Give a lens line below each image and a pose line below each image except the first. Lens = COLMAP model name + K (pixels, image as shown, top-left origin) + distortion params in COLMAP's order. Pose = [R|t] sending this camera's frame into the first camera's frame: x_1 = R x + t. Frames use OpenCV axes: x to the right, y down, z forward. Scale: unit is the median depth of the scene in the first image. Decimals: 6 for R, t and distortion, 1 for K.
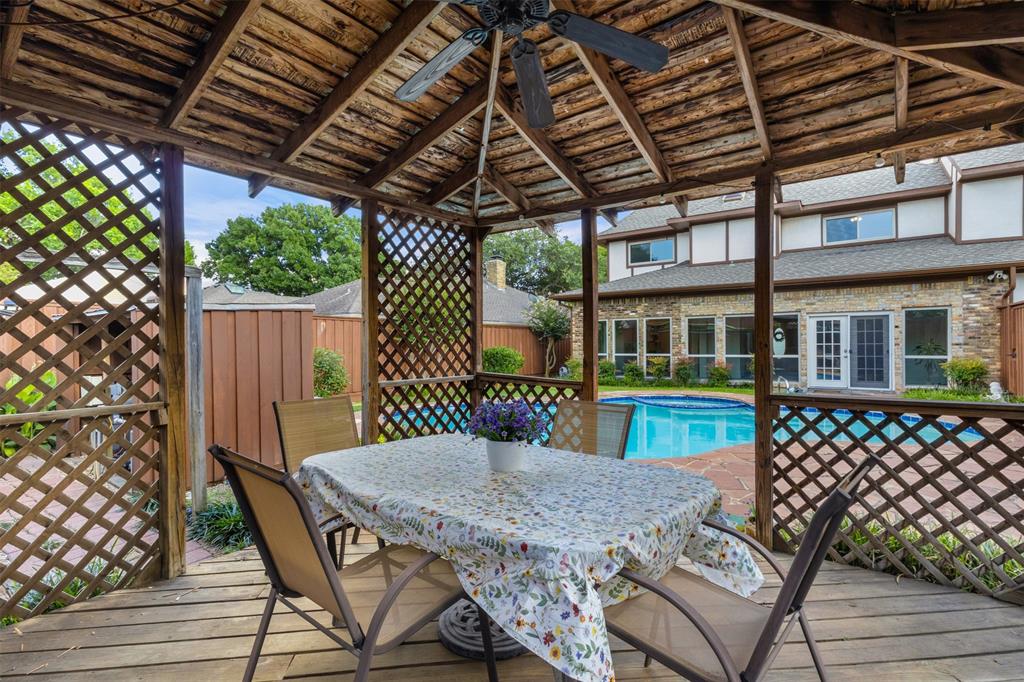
lens RADIAL K [[473.9, 0, 513.1], [0, 473.9, 341.0], [0, 0, 1]] dist [0.004400, 0.000973]
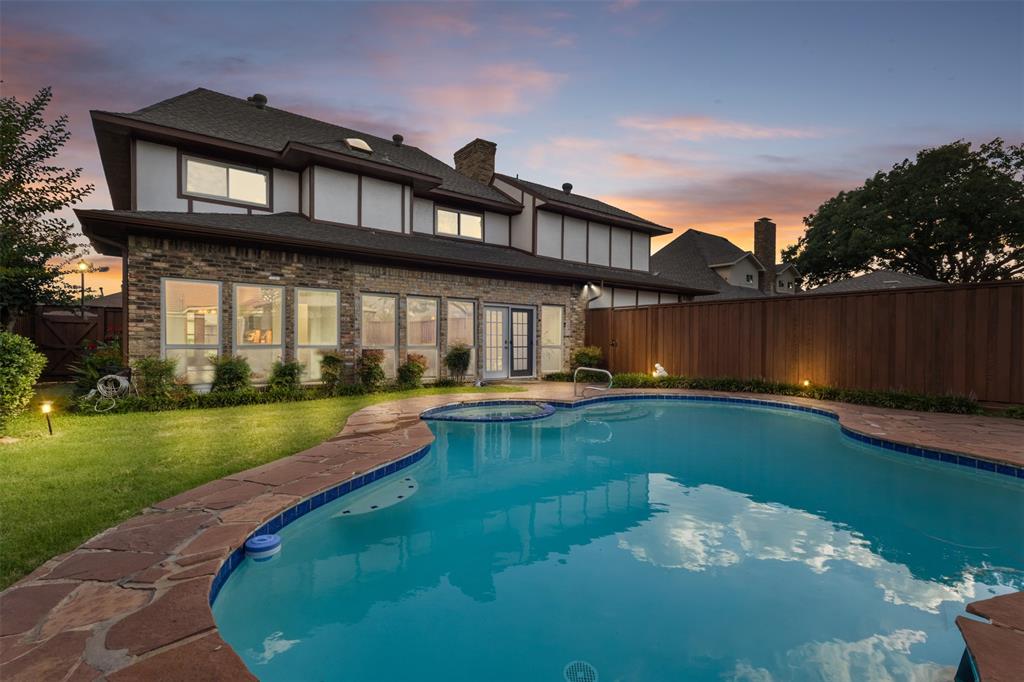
lens RADIAL K [[482.5, 0, 510.5], [0, 482.5, 346.8], [0, 0, 1]] dist [0.000615, 0.000536]
pose [[0.272616, 0.004404, 0.962113, -0.293532], [-0.003405, 0.999988, -0.003613, 0.034795], [-0.962117, -0.002291, 0.272627, 0.701252]]
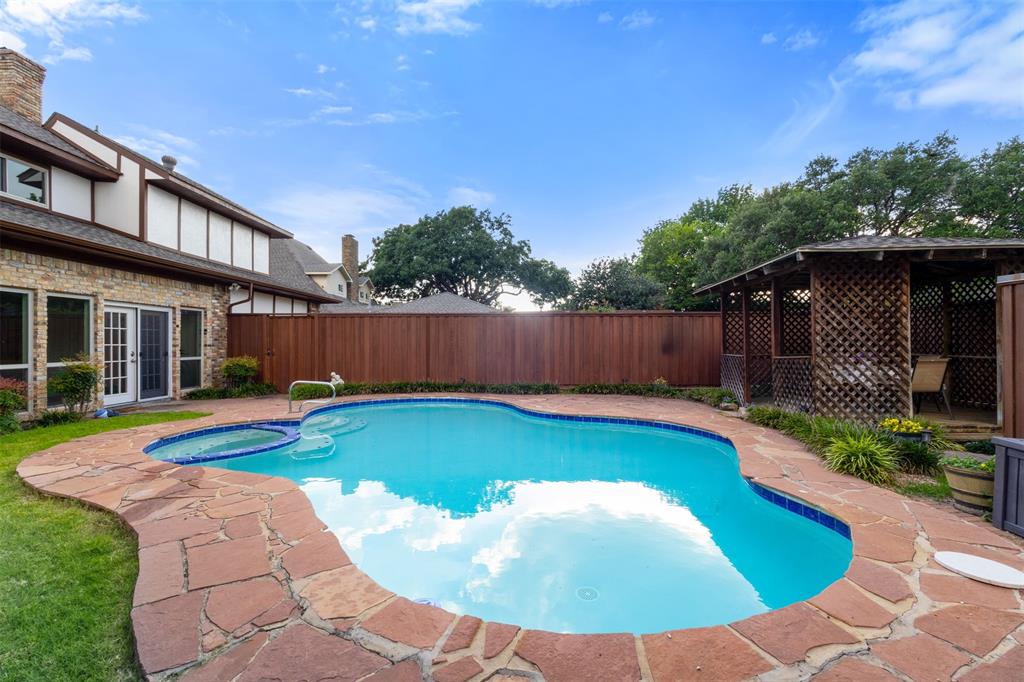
lens RADIAL K [[473.9, 0, 513.1], [0, 473.9, 341.0], [0, 0, 1]] dist [0.004400, 0.000973]
pose [[-0.588891, 0.019633, 0.807974, -0.288637], [0.014914, 0.999799, -0.013424, 0.019187], [-0.808075, 0.004145, -0.589065, 0.946777]]
